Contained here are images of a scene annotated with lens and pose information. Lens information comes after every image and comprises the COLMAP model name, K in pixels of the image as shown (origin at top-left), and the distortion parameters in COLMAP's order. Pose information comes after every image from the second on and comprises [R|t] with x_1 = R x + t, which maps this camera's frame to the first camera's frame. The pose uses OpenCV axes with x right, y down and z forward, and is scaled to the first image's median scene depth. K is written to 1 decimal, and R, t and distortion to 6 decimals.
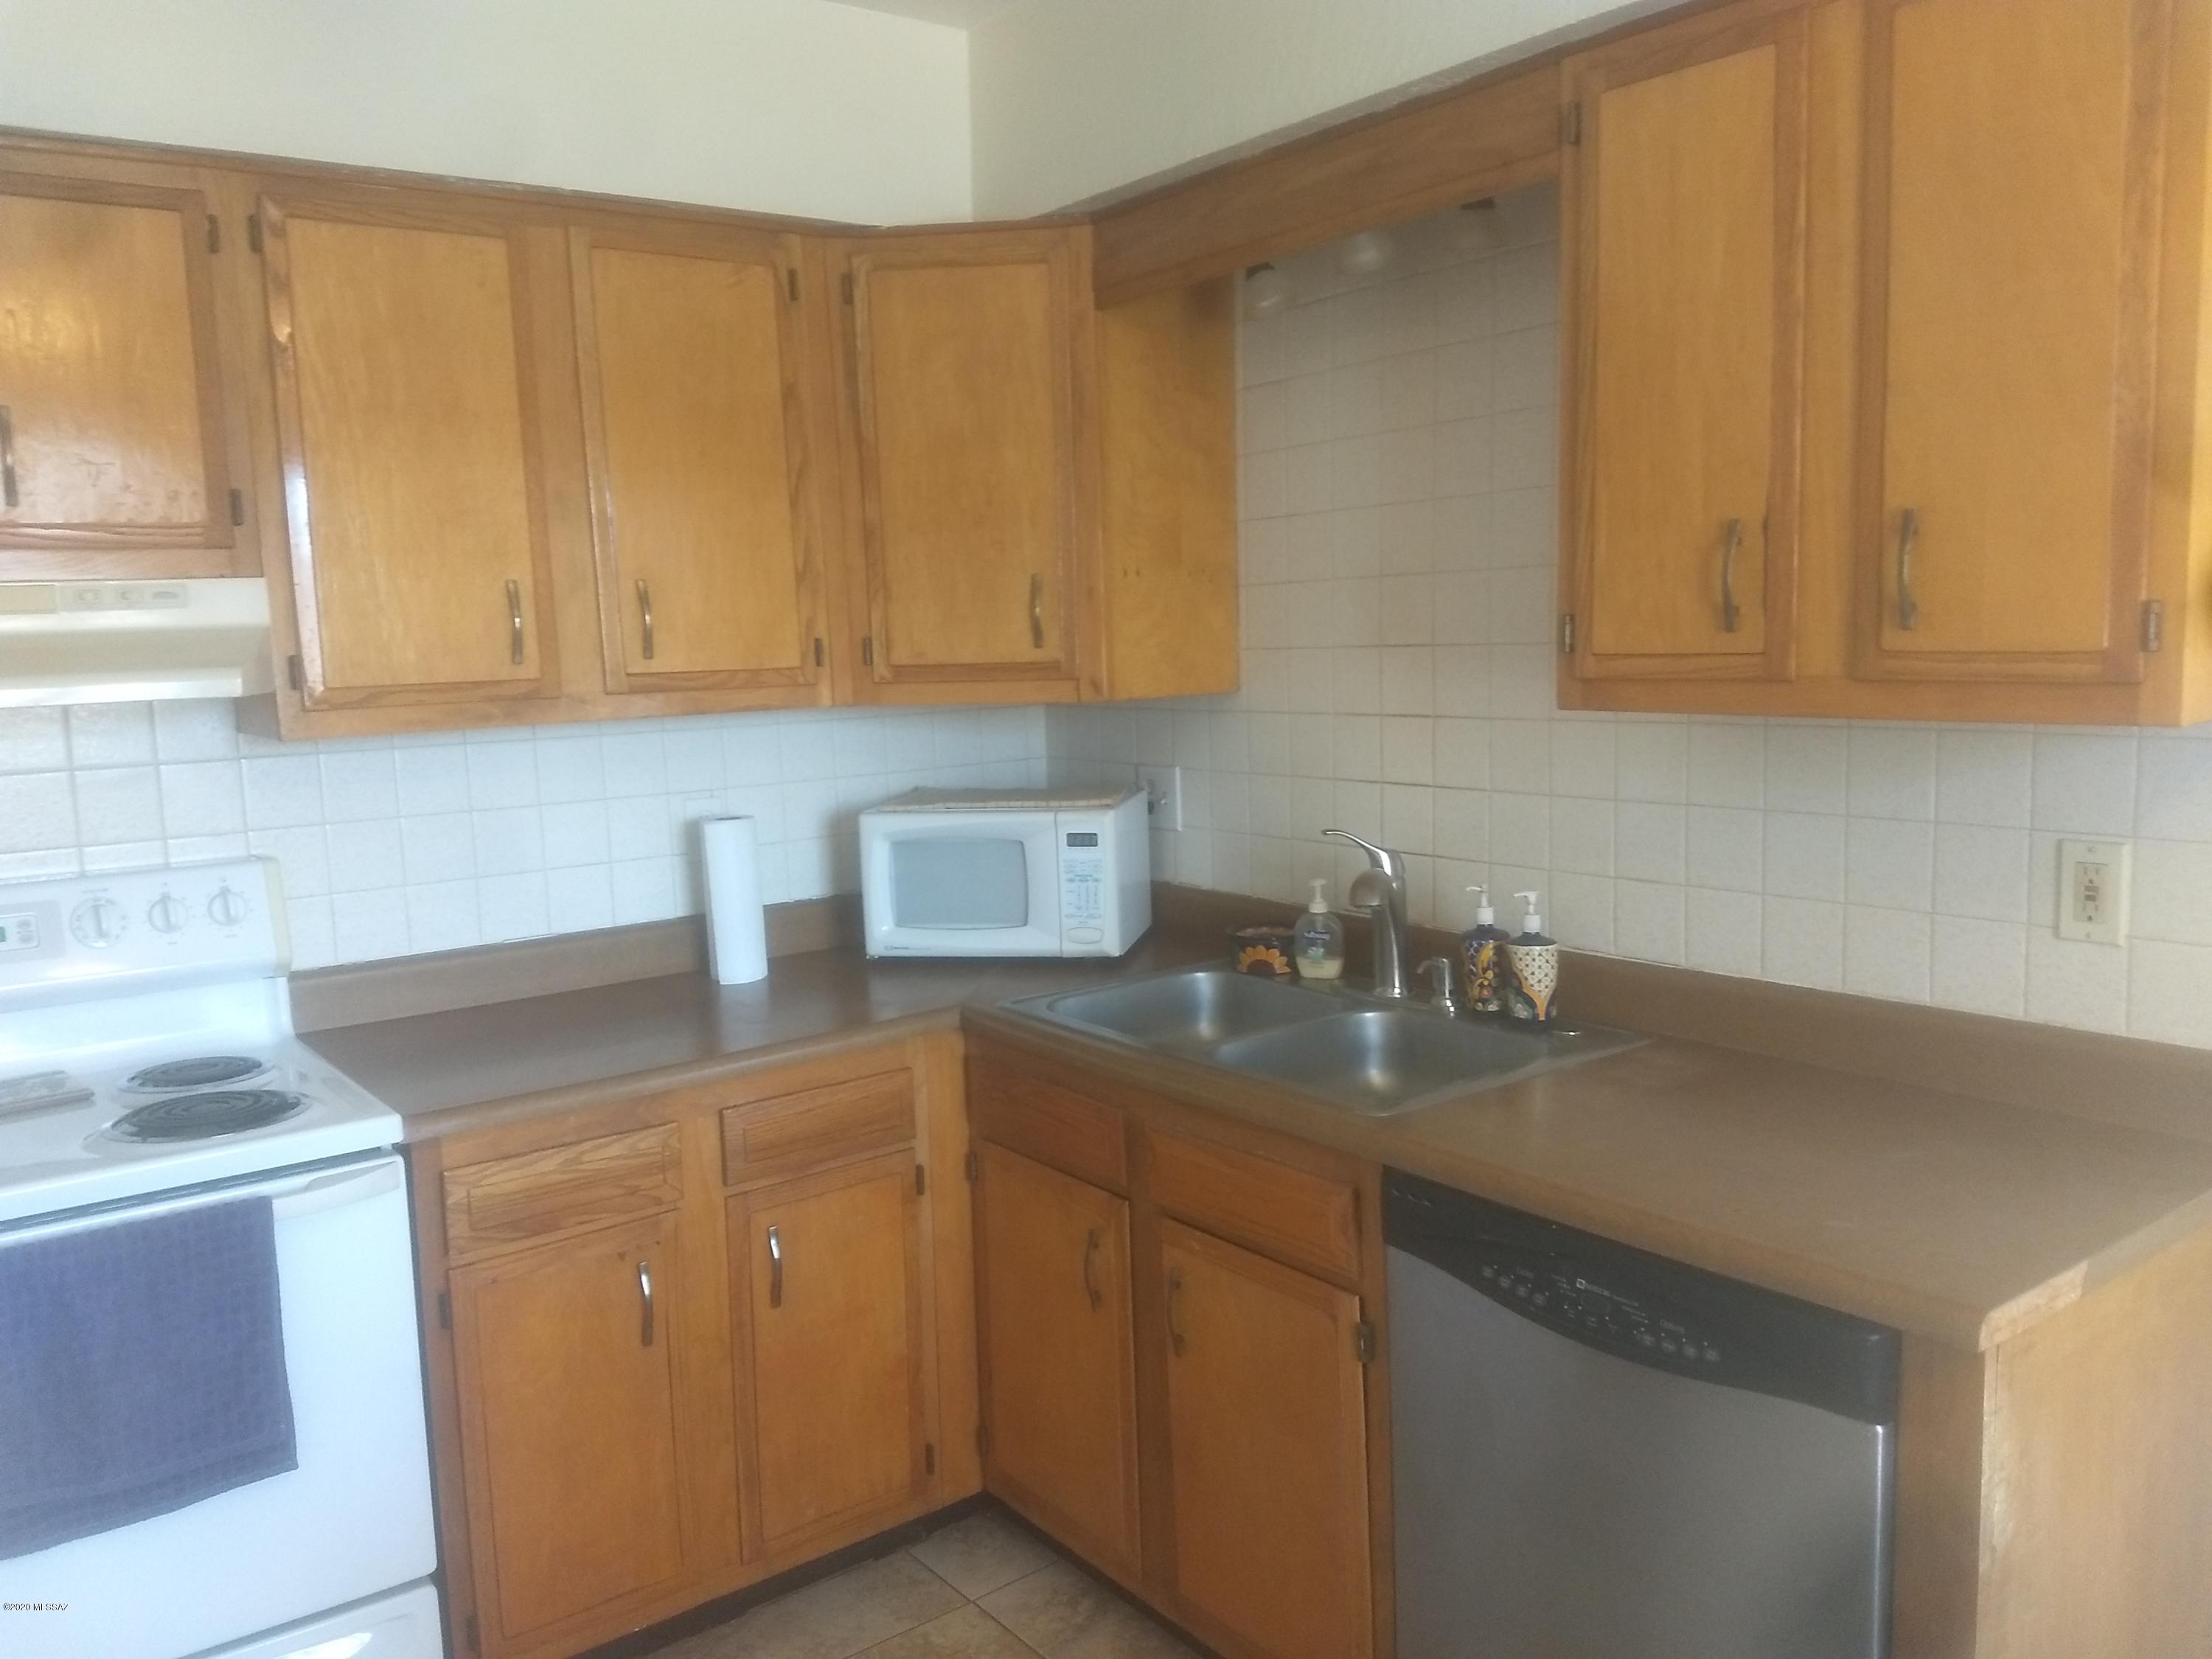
lens RADIAL K [[1694.7, 0, 1106.0], [0, 1694.7, 829.5], [0, 0, 1]] dist [0.201433, -0.400057]
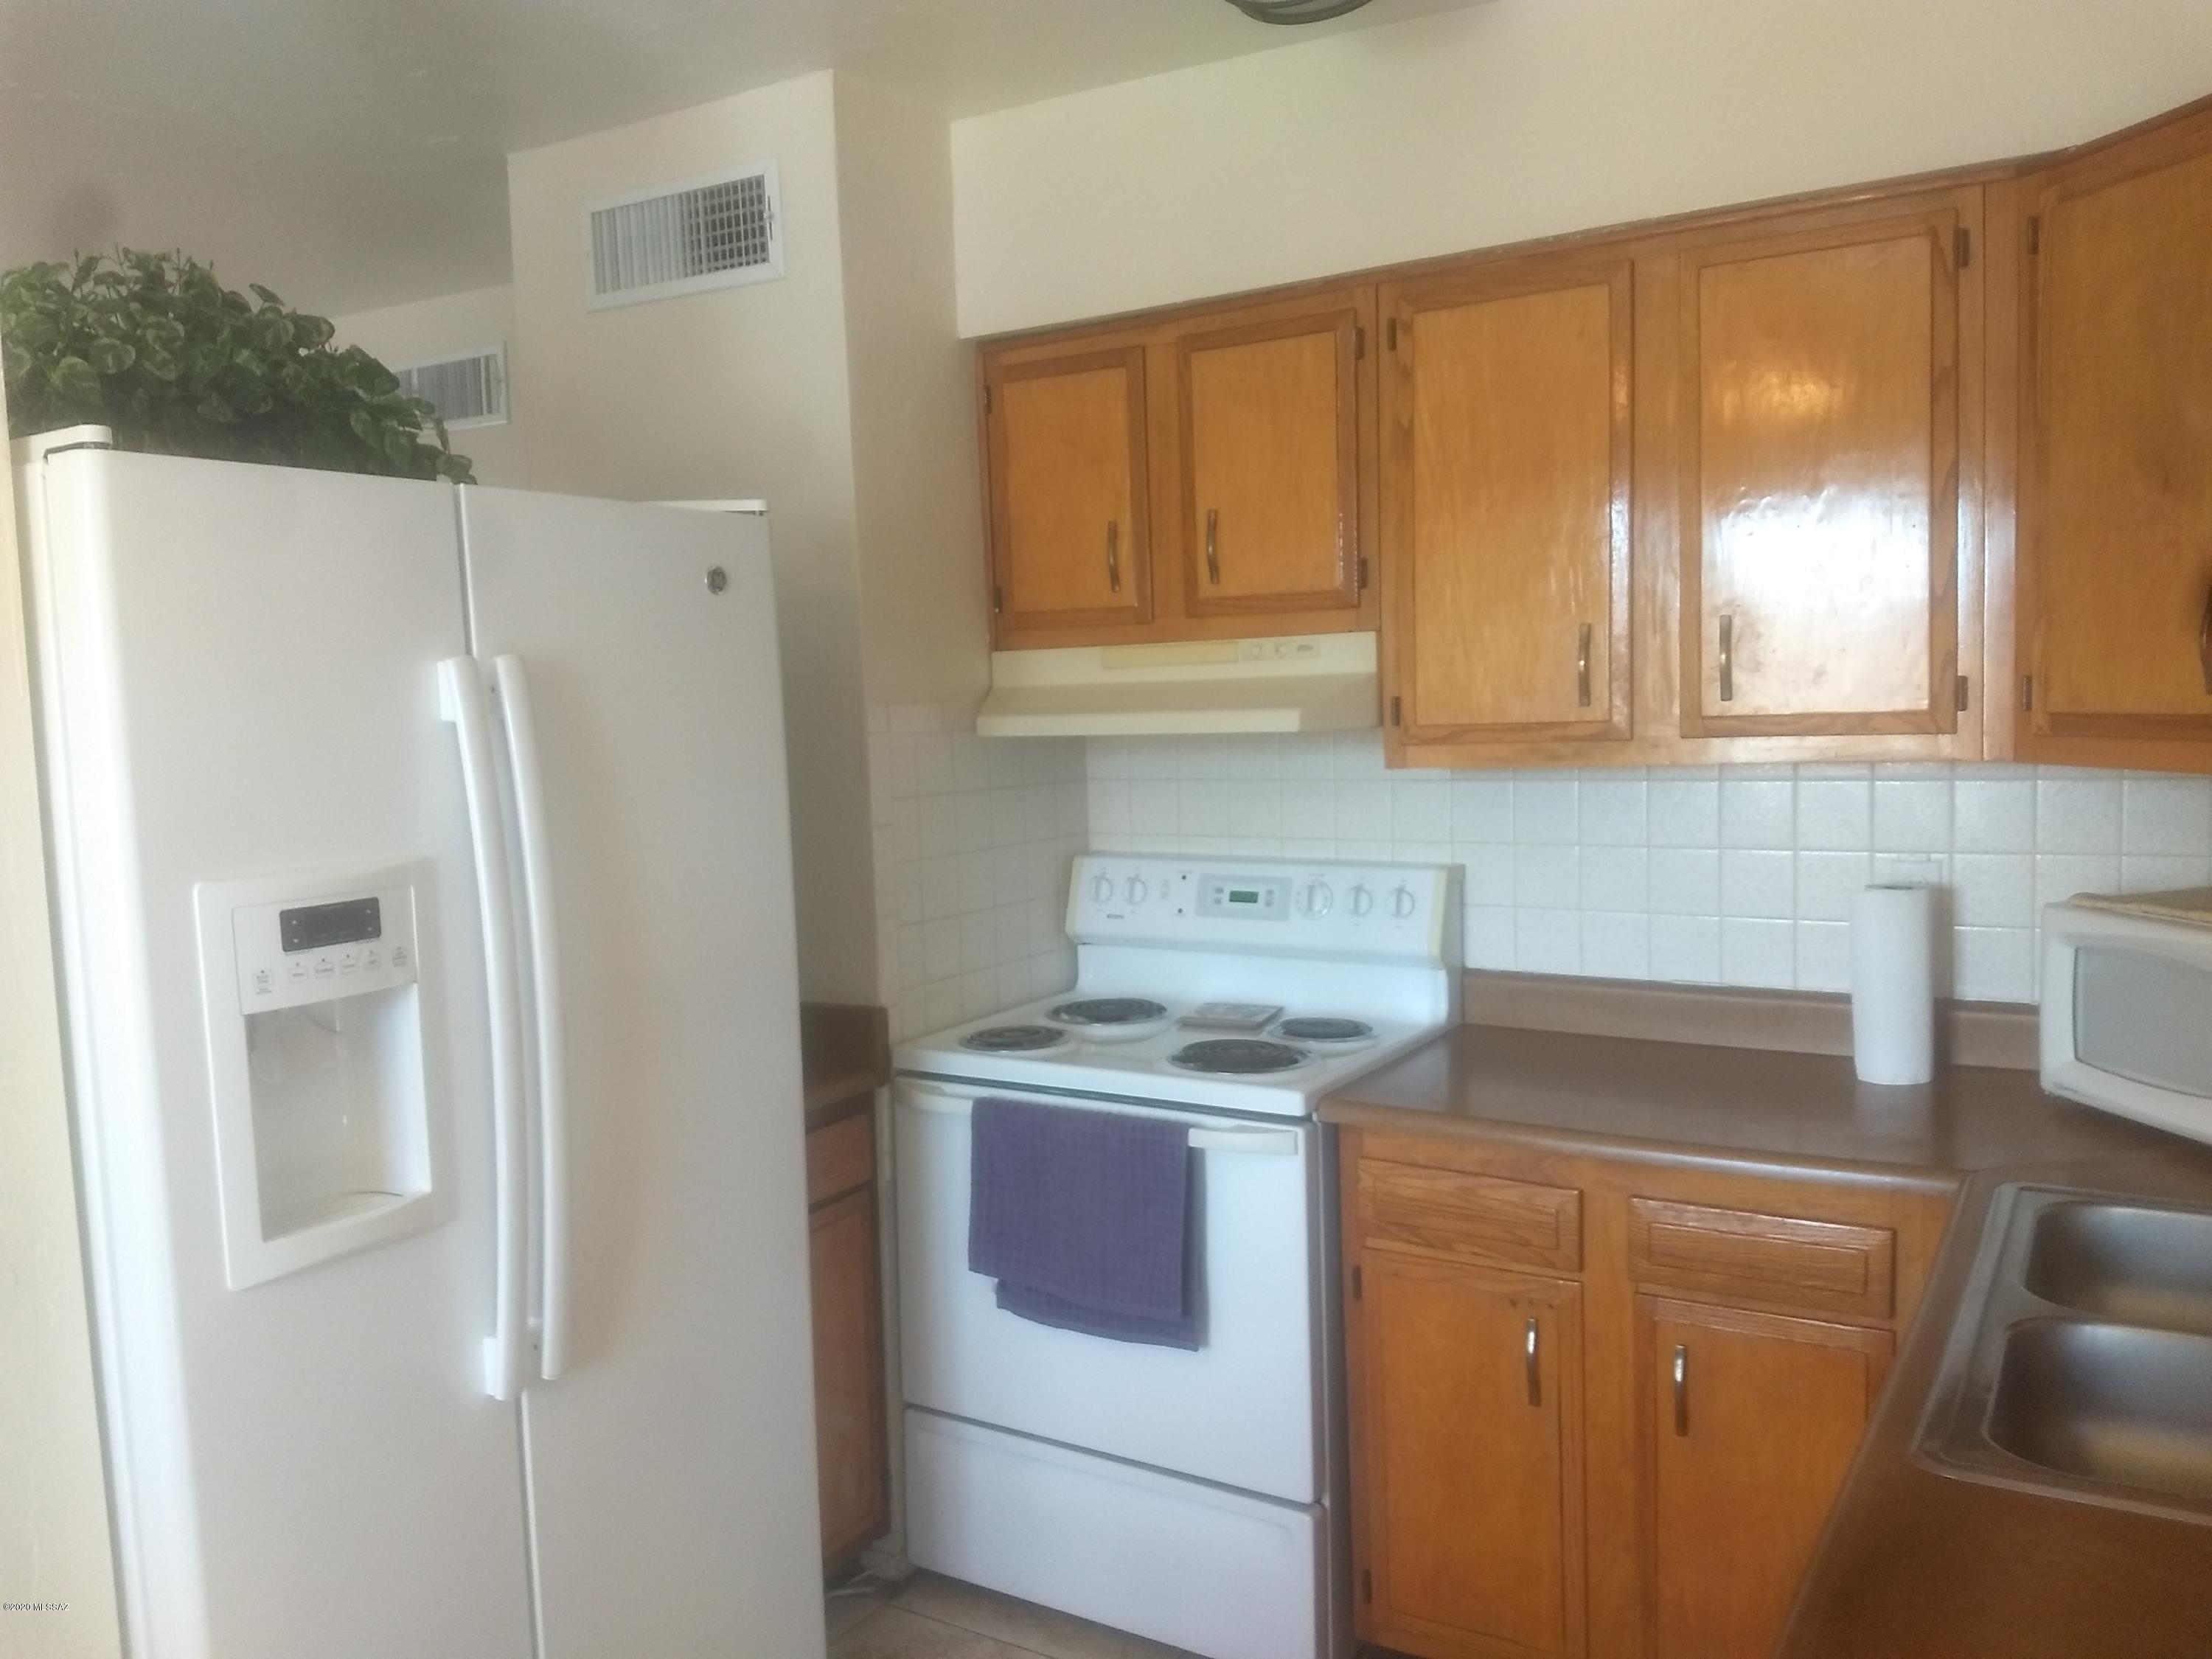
lens RADIAL K [[1694.7, 0, 1106.0], [0, 1694.7, 829.5], [0, 0, 1]] dist [0.201433, -0.400057]
pose [[0.347878, 0.096889, -0.932520, 0.533251], [-0.093432, 0.993277, 0.068346, -0.069545], [0.932873, 0.063351, 0.354592, 0.405450]]
